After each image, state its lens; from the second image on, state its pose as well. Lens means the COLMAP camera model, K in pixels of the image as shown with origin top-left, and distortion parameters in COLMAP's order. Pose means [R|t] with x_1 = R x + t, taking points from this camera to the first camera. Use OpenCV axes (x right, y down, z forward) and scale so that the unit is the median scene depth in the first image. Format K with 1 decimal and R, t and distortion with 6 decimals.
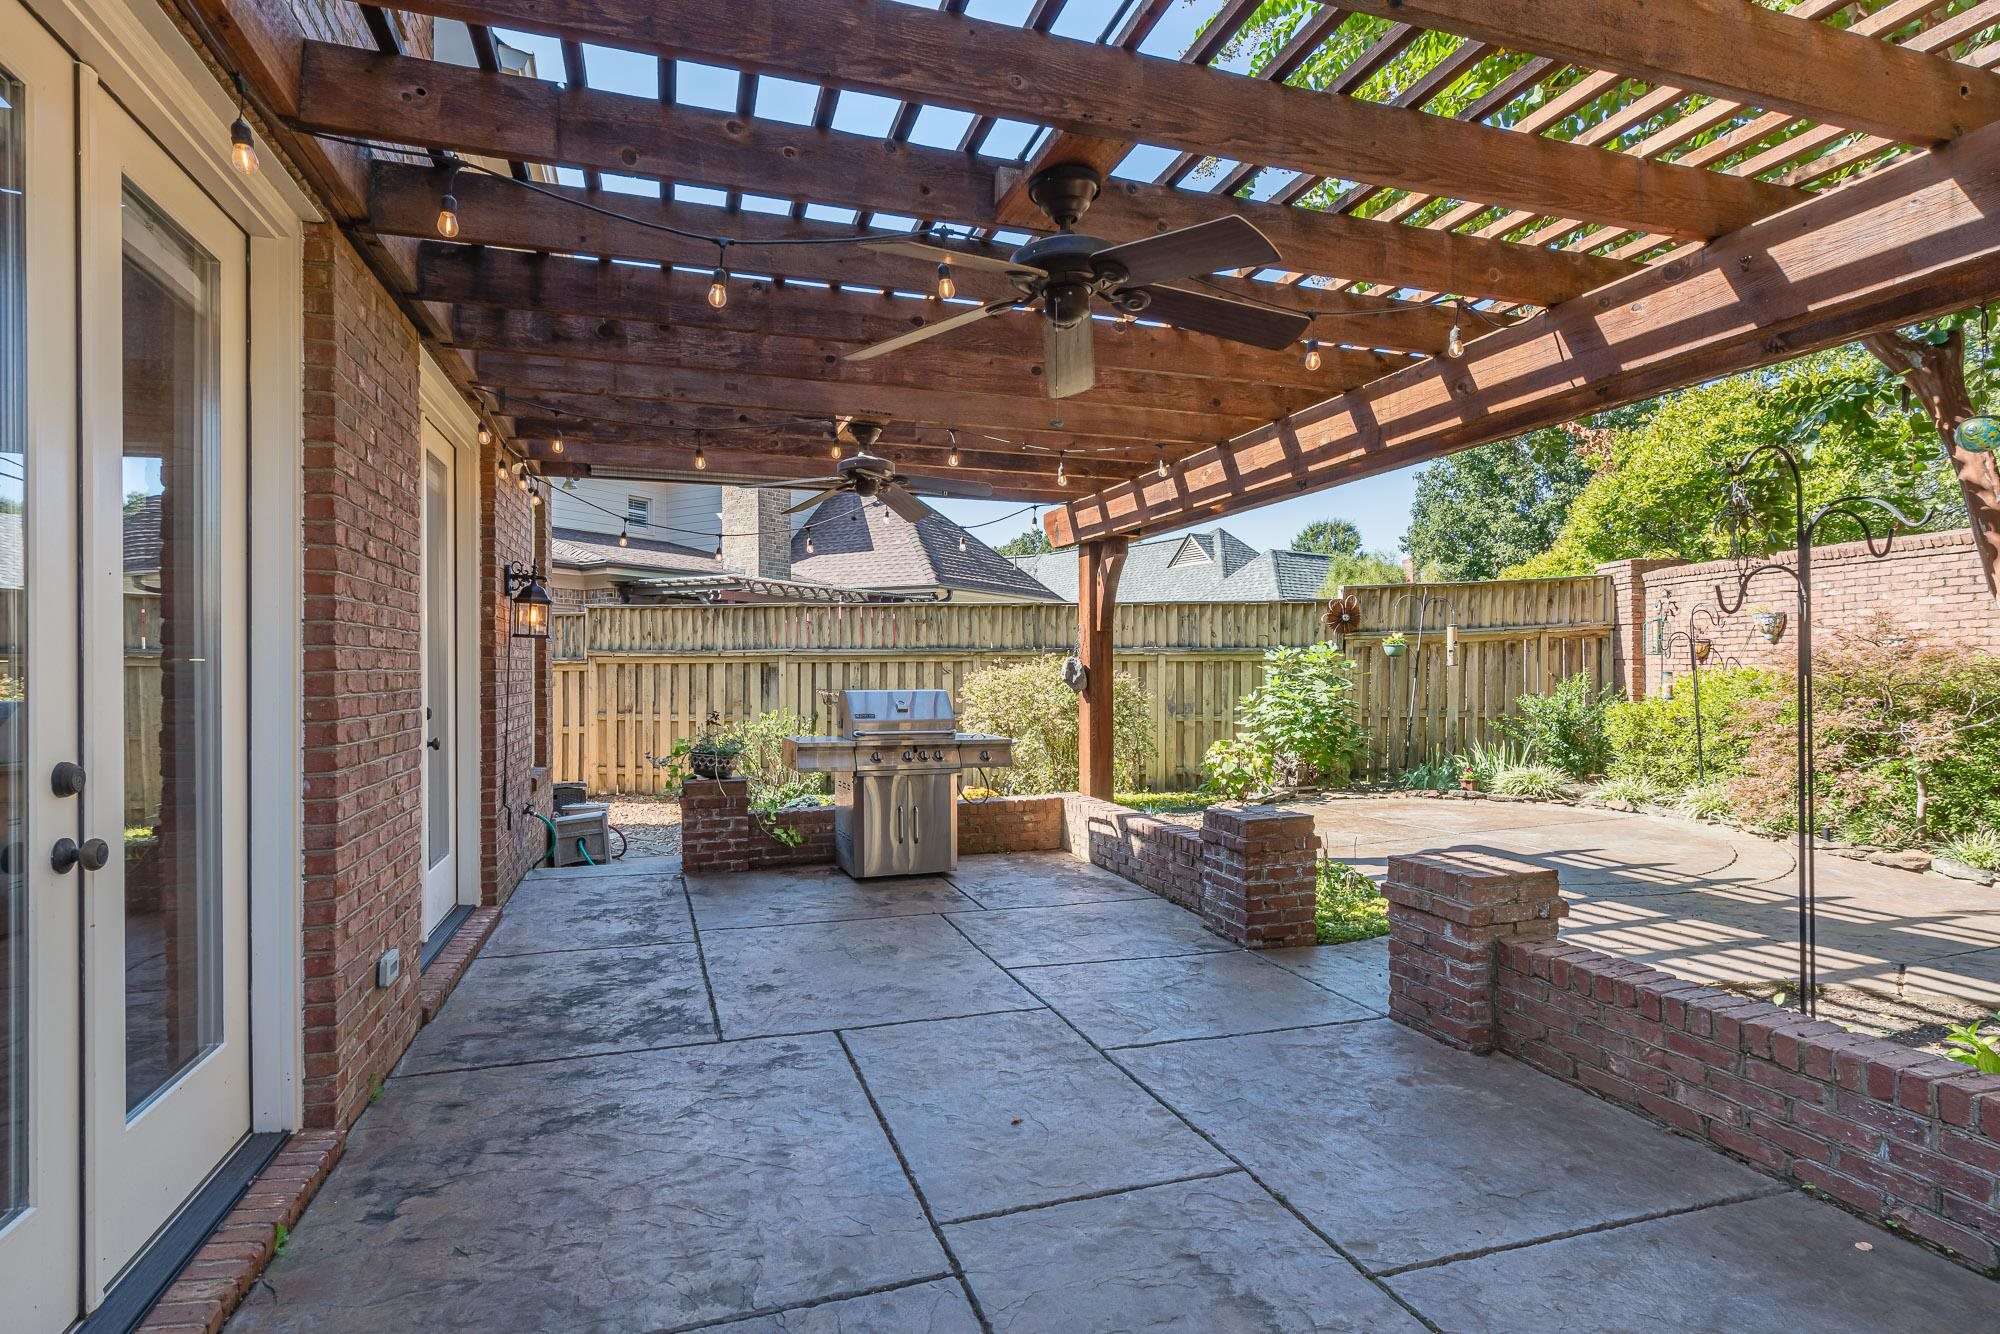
lens RADIAL K [[998.6, 0, 952.2], [0, 998.6, 677.3], [0, 0, 1]] dist [0.004035, 0.002756]
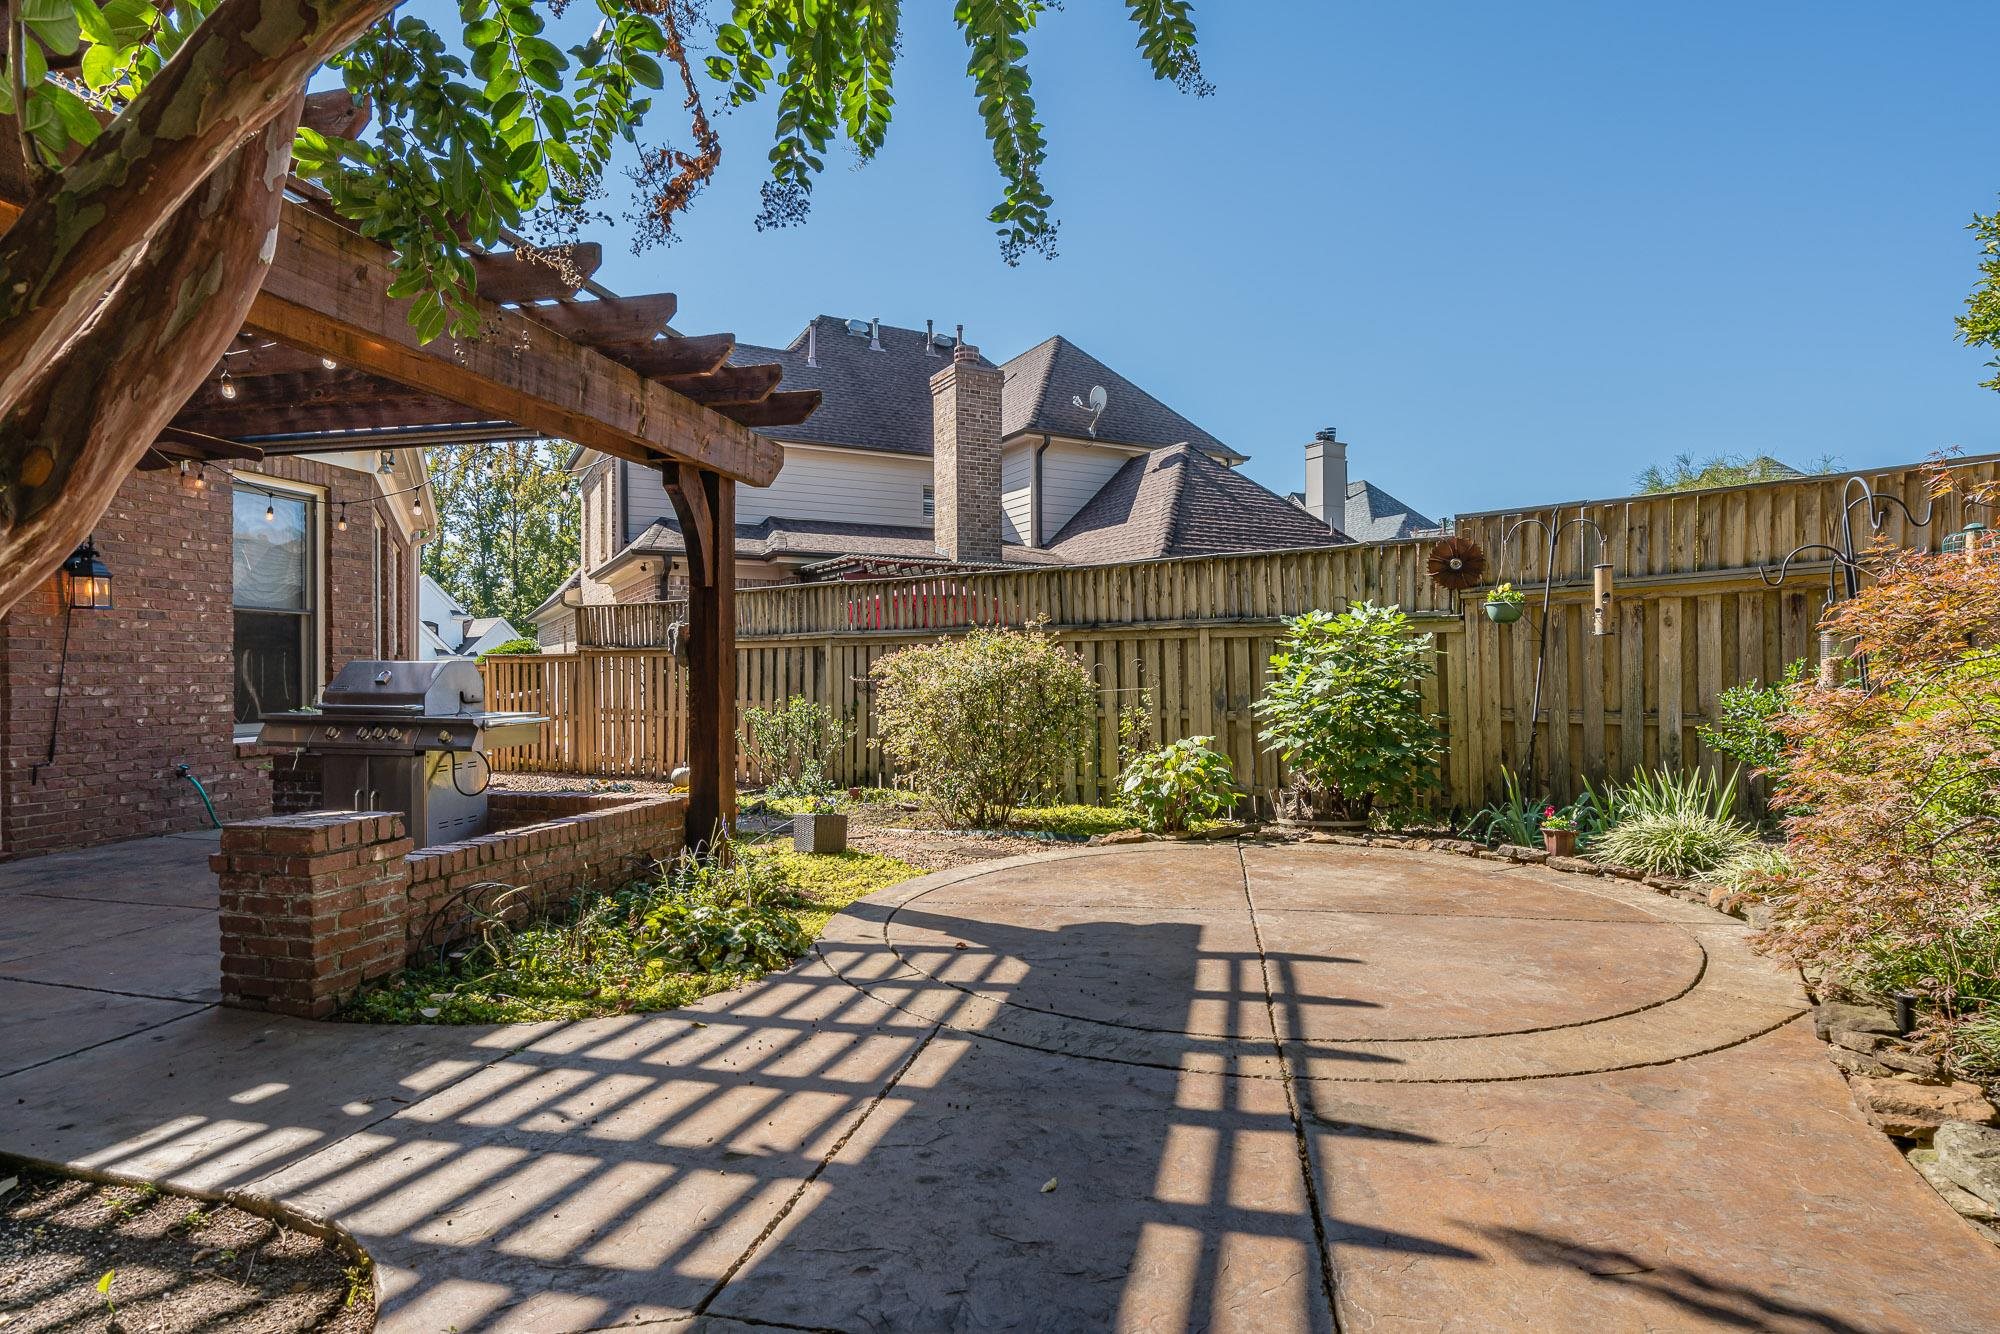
lens RADIAL K [[1043.7, 0, 1009.5], [0, 1043.7, 676.7], [0, 0, 1]] dist [0.001851, 0.002892]
pose [[0.847253, 0.003616, -0.531178, 0.534276], [-0.005168, 0.999986, -0.001436, 0.015403], [0.531165, 0.003962, 0.847259, 0.300225]]
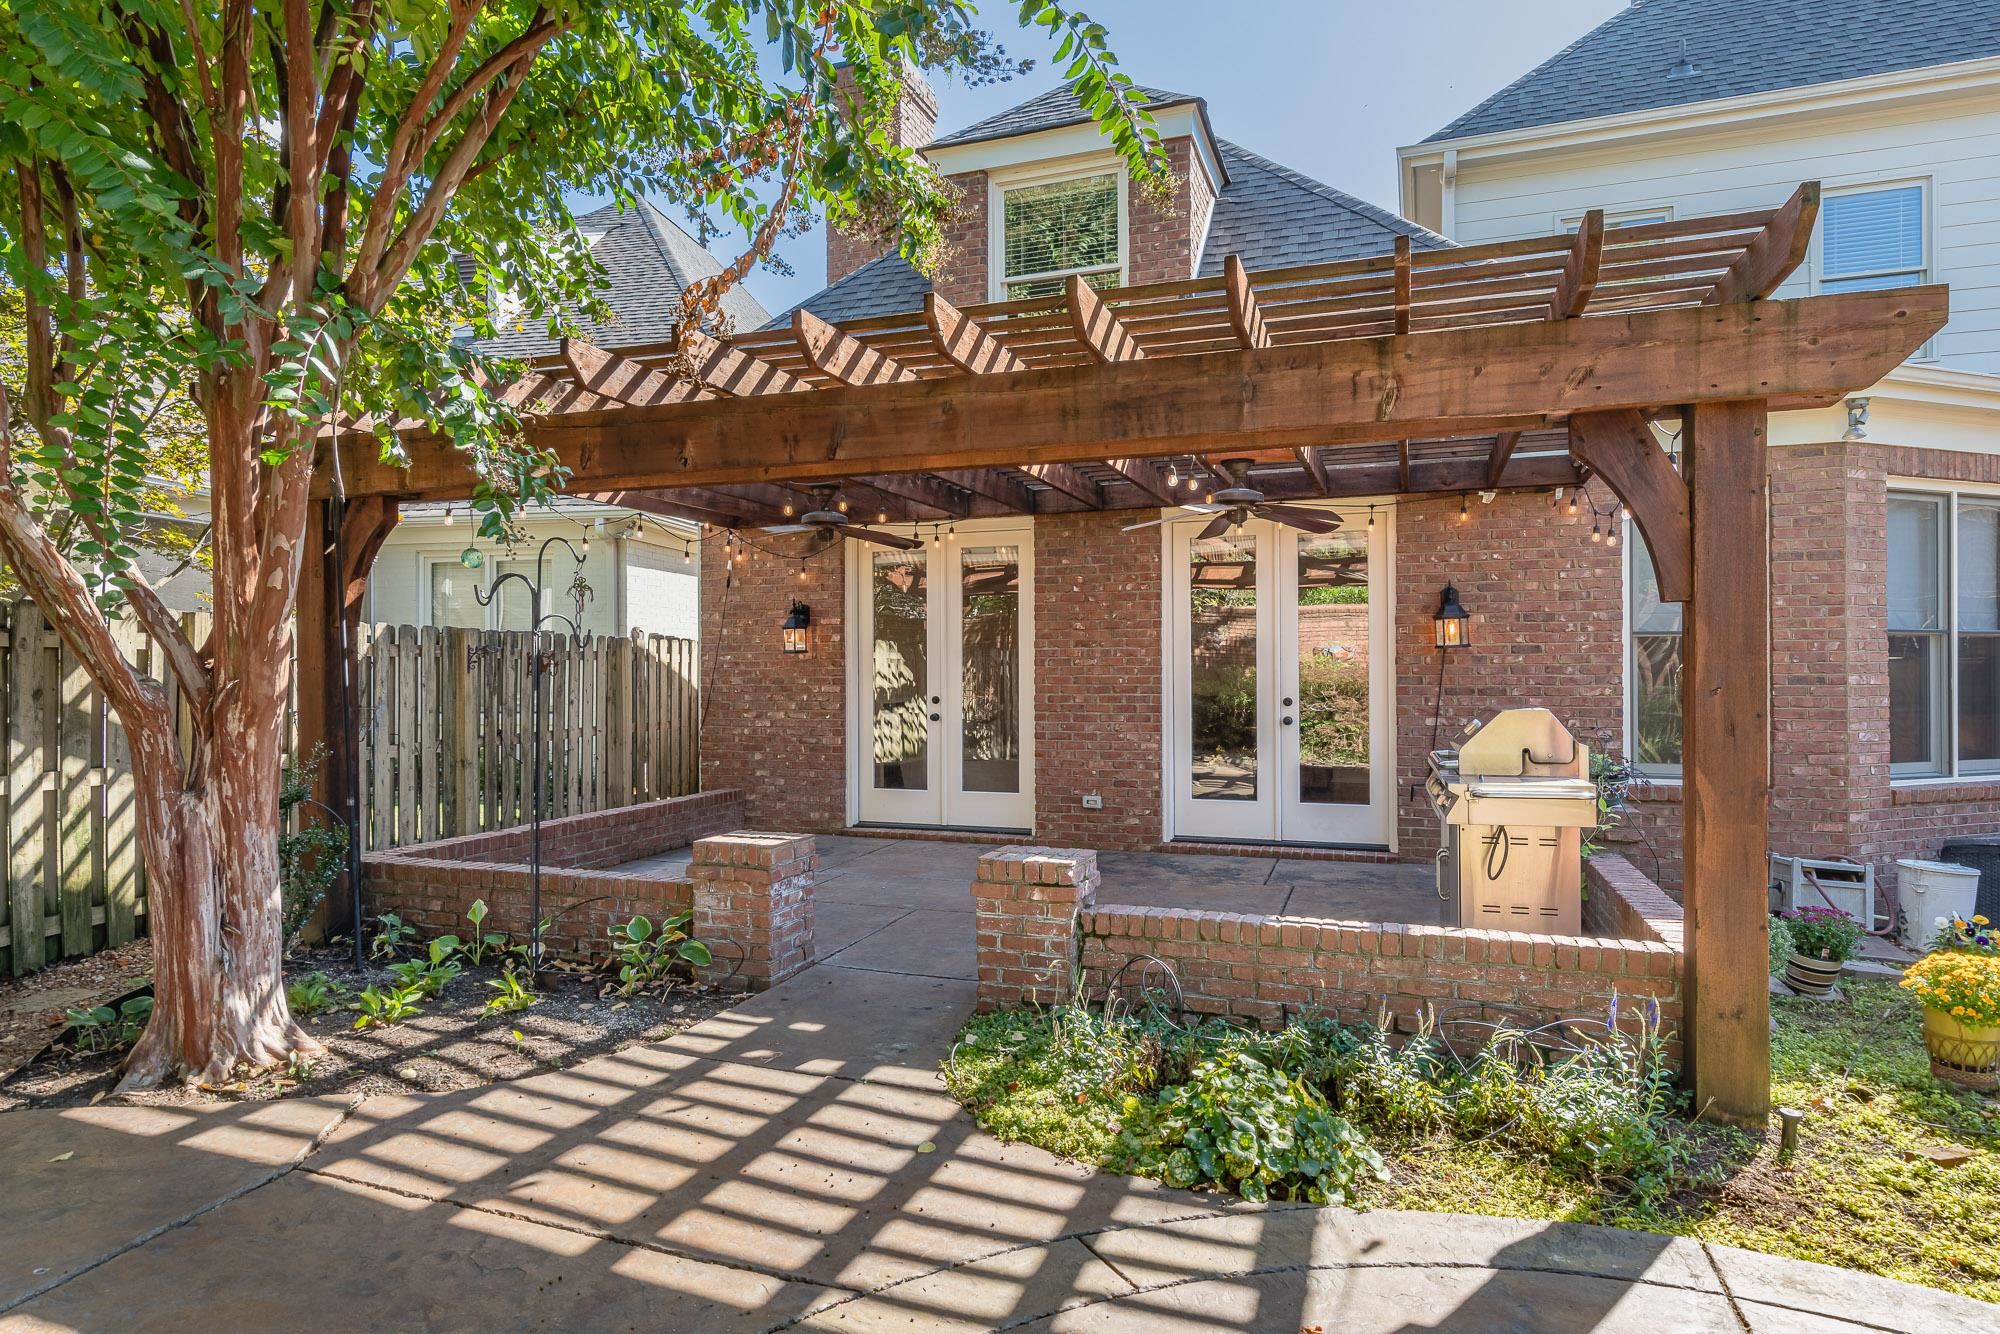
lens RADIAL K [[1134.4, 0, 941.4], [0, 1134.4, 650.8], [0, 0, 1]] dist [-0.007827, 0.000059]
pose [[-0.634279, -0.009309, -0.773048, 0.519629], [-0.005305, 0.999956, -0.007689, -0.012635], [0.773086, -0.000776, -0.634301, 0.738285]]
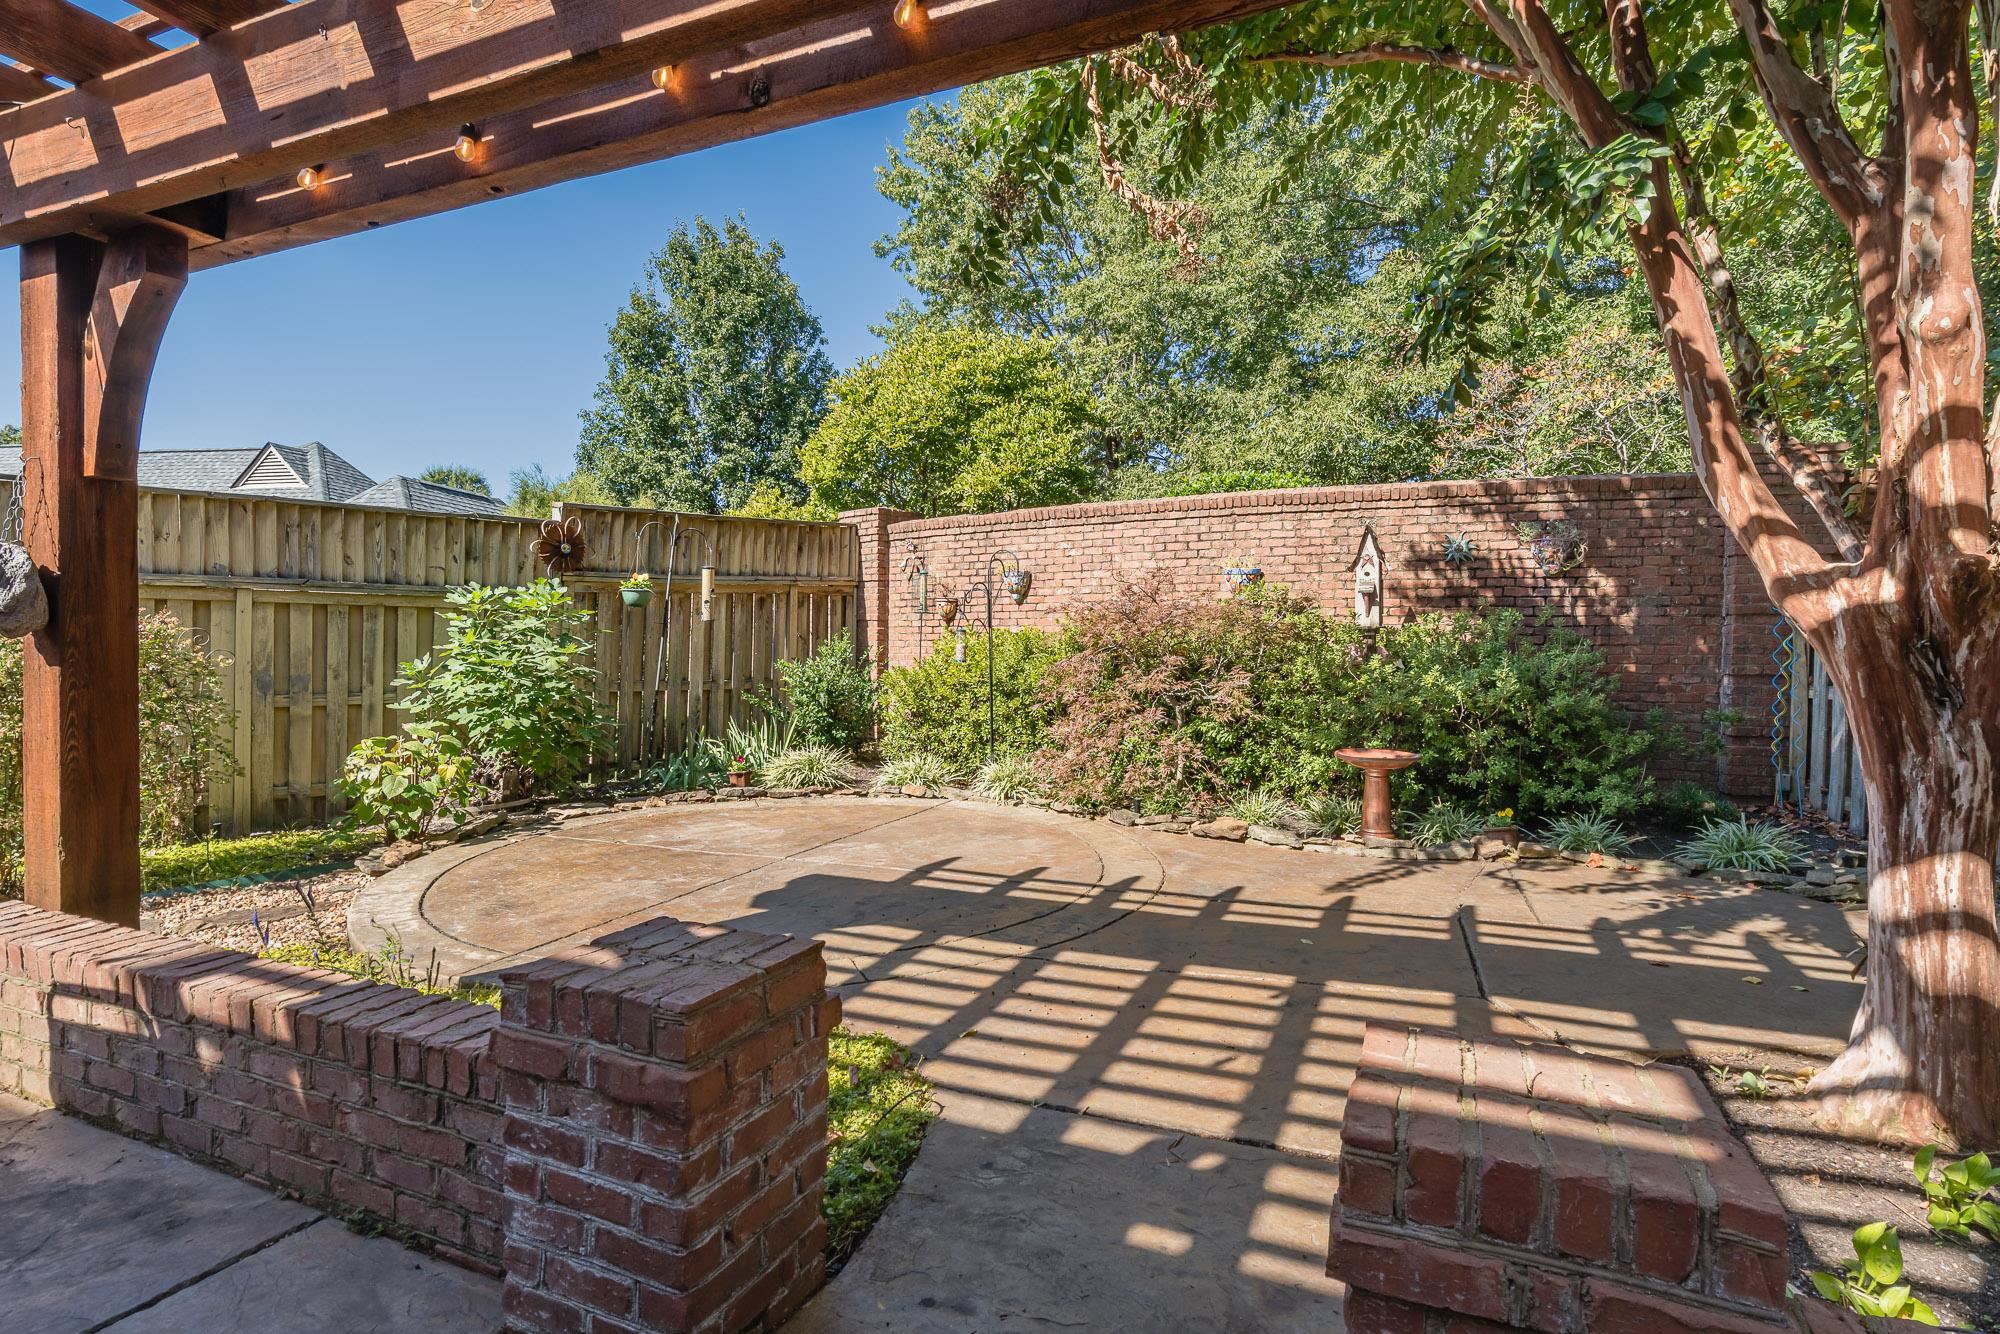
lens RADIAL K [[1043.7, 0, 987.1], [0, 1043.7, 664.7], [0, 0, 1]] dist [0.001851, 0.002892]
pose [[0.662511, -0.002692, 0.749047, 0.049907], [-0.004384, 0.999962, 0.007472, 0.014350], [-0.749039, -0.008234, 0.662474, 0.321769]]
